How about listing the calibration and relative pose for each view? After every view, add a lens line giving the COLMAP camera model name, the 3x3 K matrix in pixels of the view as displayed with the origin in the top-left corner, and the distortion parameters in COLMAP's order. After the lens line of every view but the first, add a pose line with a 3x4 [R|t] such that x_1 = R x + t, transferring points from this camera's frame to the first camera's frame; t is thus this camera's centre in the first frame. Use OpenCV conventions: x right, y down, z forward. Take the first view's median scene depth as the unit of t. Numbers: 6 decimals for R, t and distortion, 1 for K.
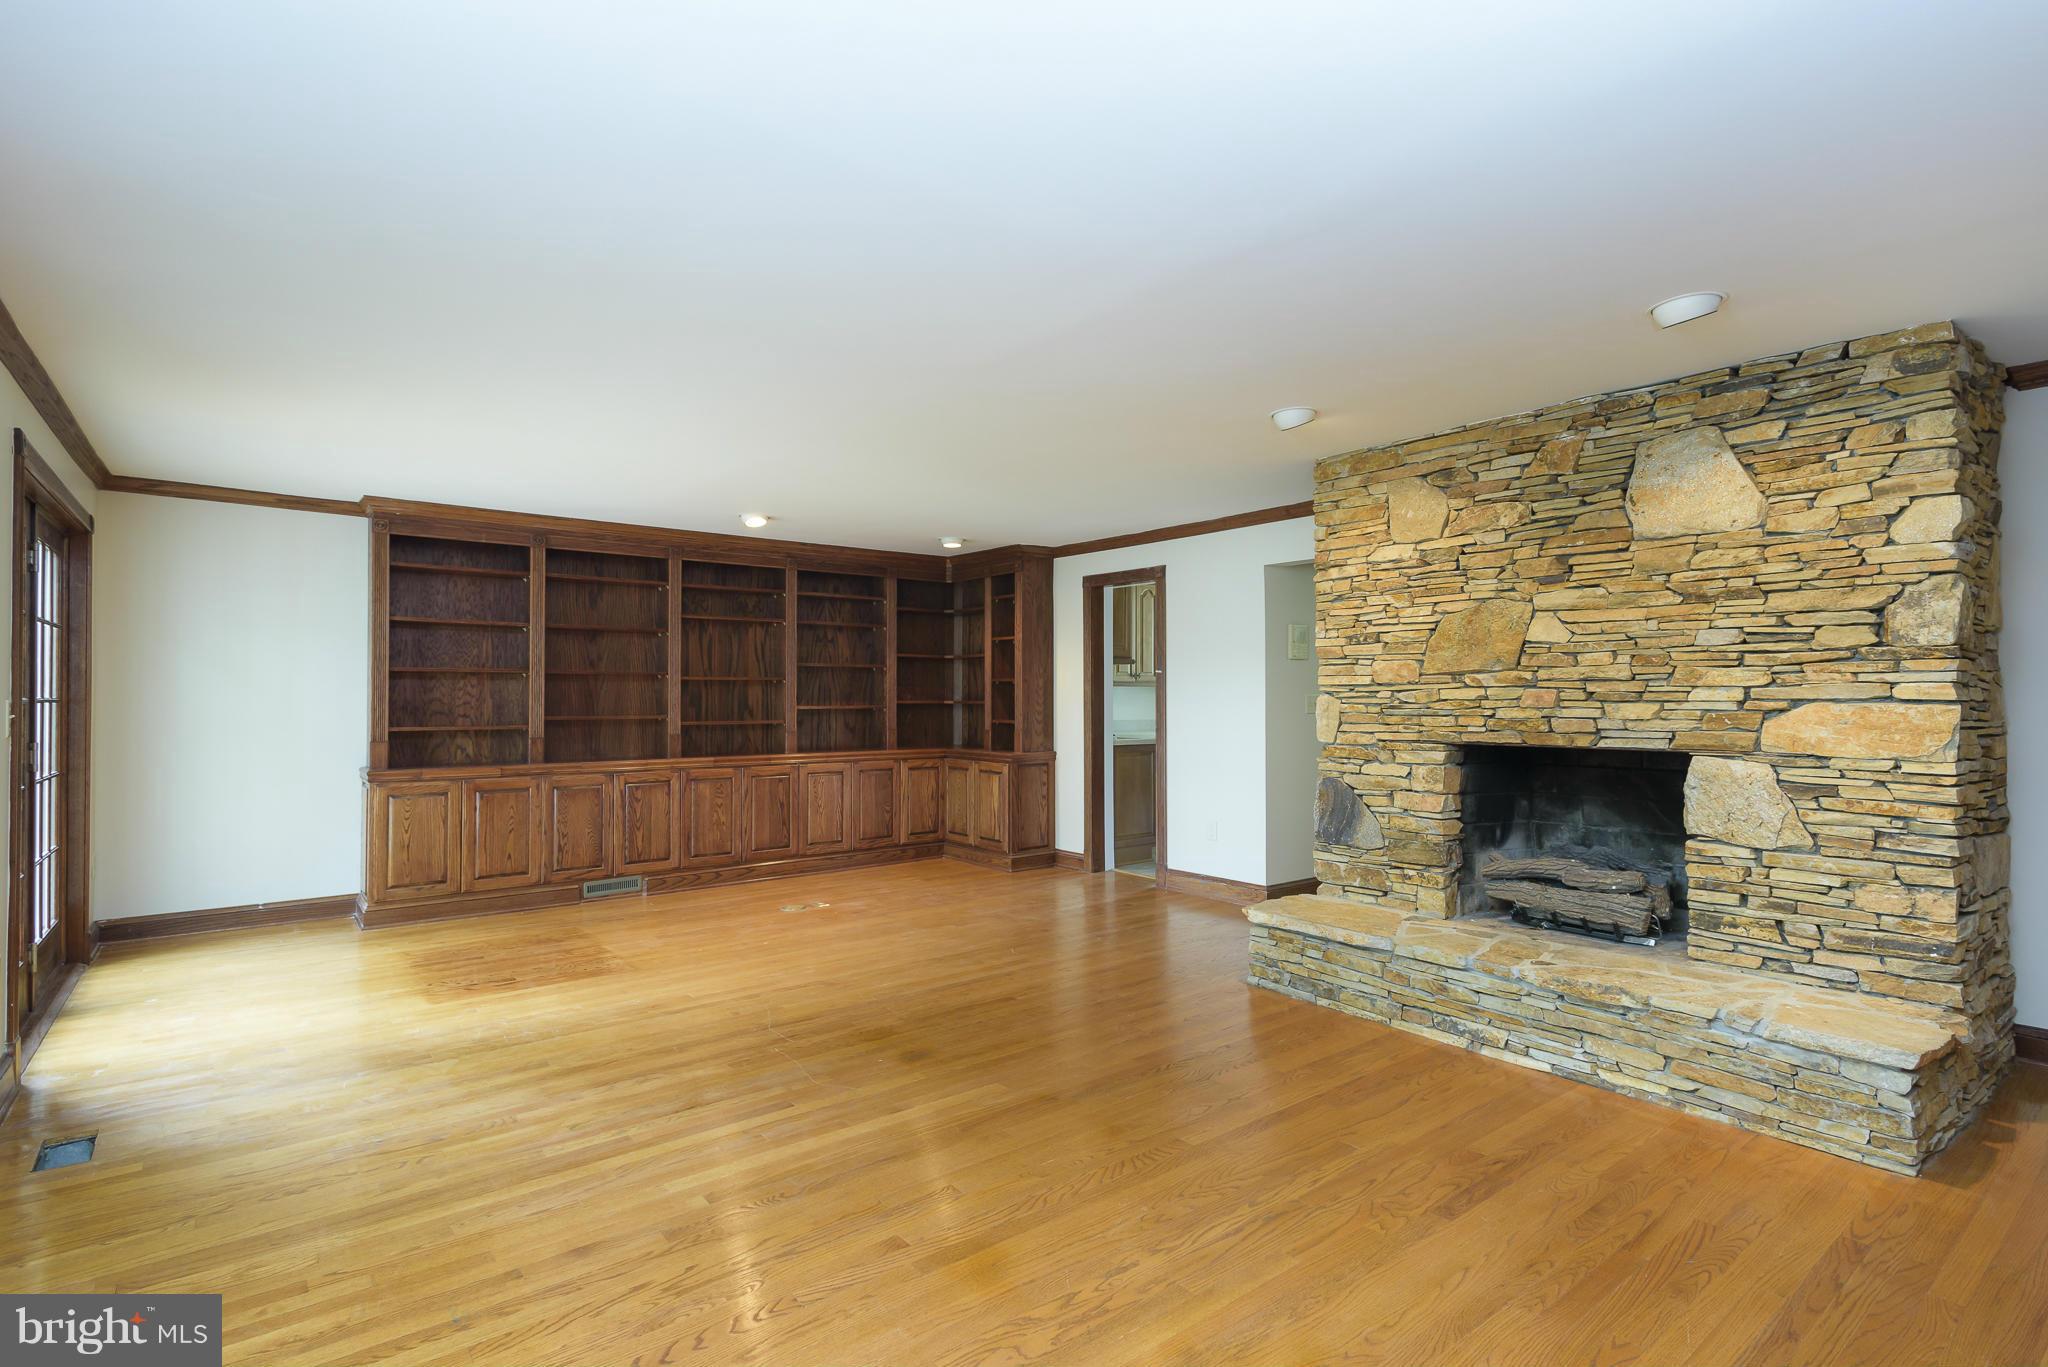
lens RADIAL K [[959.3, 0, 1021.1], [0, 959.3, 685.5], [0, 0, 1]] dist [0.010961, -0.000244]
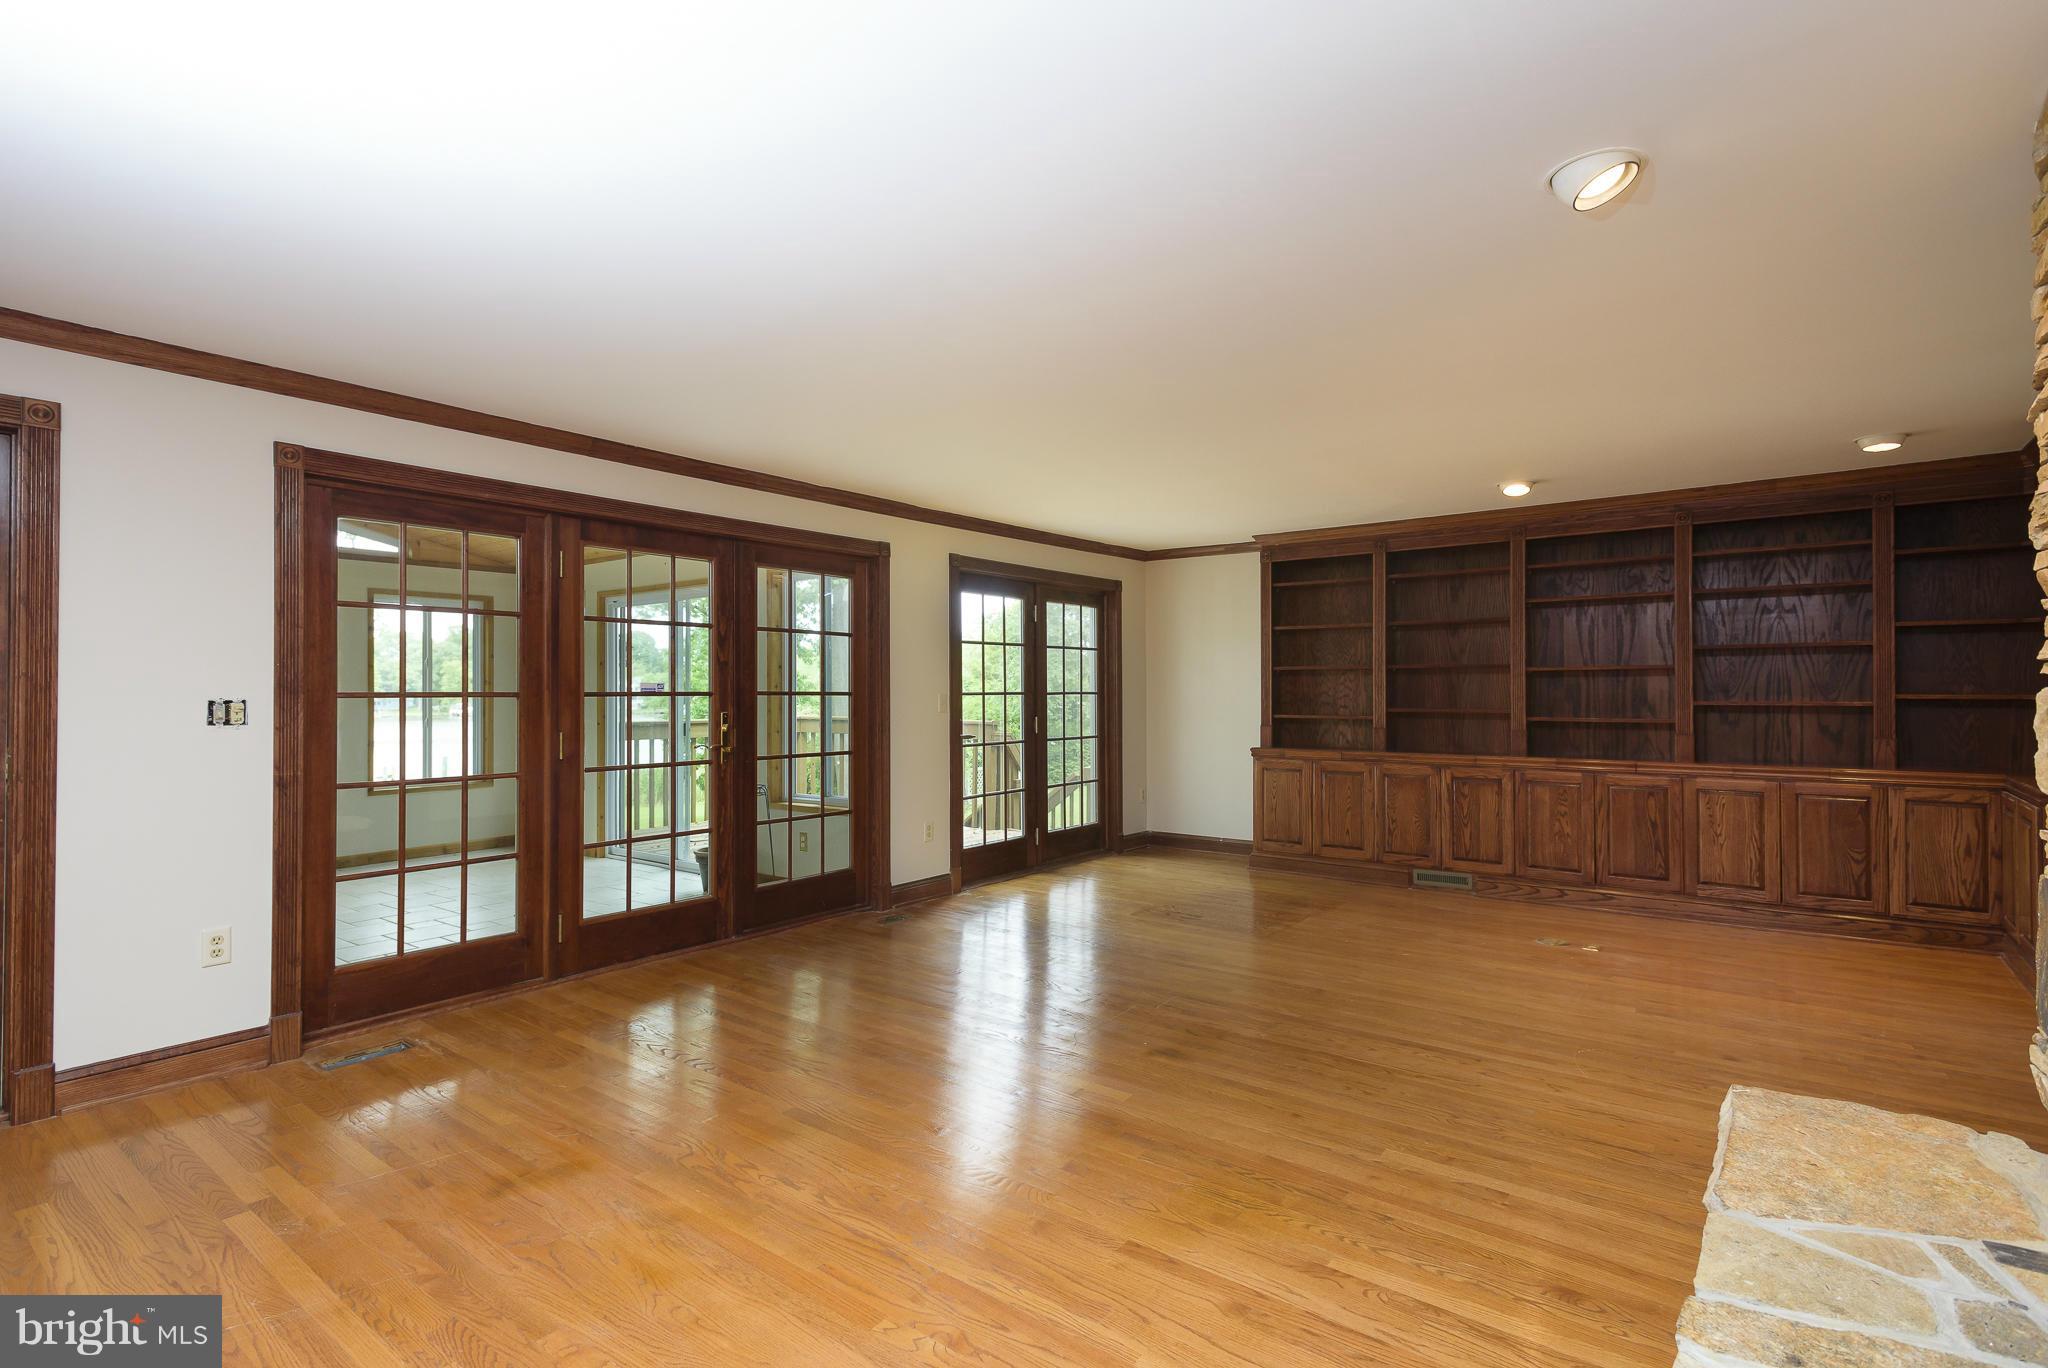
lens RADIAL K [[959.3, 0, 1021.1], [0, 959.3, 686.0], [0, 0, 1]] dist [0.010961, -0.000244]
pose [[0.256746, -0.004287, -0.966469, 0.432325], [0.014623, 0.999893, -0.000551, 0.001715], [0.966368, -0.013992, 0.256781, 0.320442]]
